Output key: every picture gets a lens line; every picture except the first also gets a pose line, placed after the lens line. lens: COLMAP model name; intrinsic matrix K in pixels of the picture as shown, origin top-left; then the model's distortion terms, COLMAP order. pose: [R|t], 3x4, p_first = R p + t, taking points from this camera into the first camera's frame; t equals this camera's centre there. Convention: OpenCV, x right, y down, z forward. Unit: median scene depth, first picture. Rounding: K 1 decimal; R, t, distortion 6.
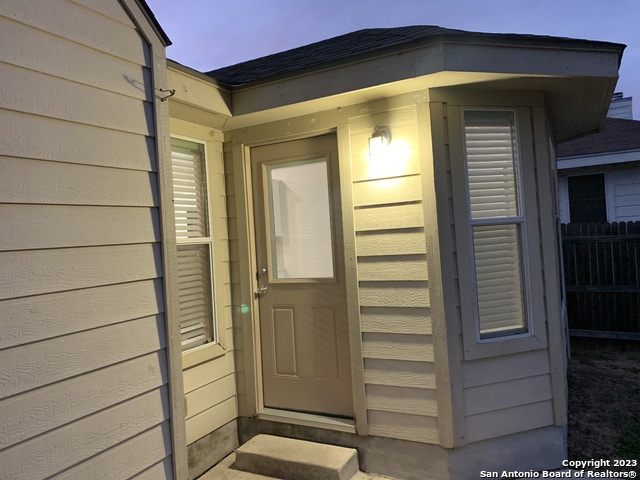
lens RADIAL K [[489.9, 0, 320.0], [0, 489.9, 240.0], [0, 0, 1]] dist [-0.000112, -0.002077]
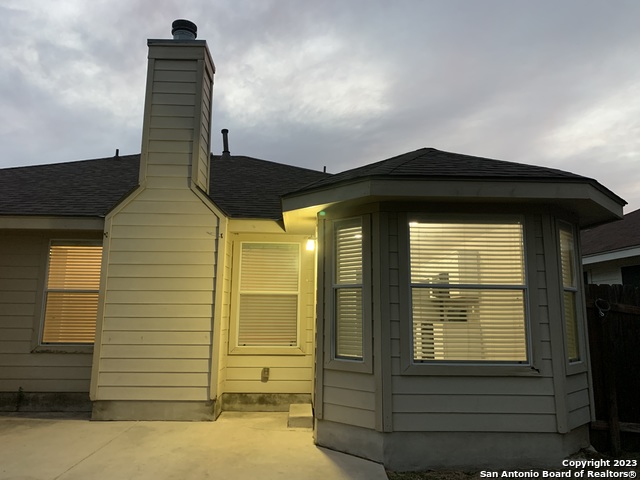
lens RADIAL K [[492.1, 0, 310.6], [0, 492.1, 230.1], [0, 0, 1]] dist [0.022210, -0.005619]
pose [[0.492394, -0.076958, -0.866963, 1.695656], [-0.042412, 0.992778, -0.112215, -0.032621], [0.869338, 0.092024, 0.485575, 0.077756]]
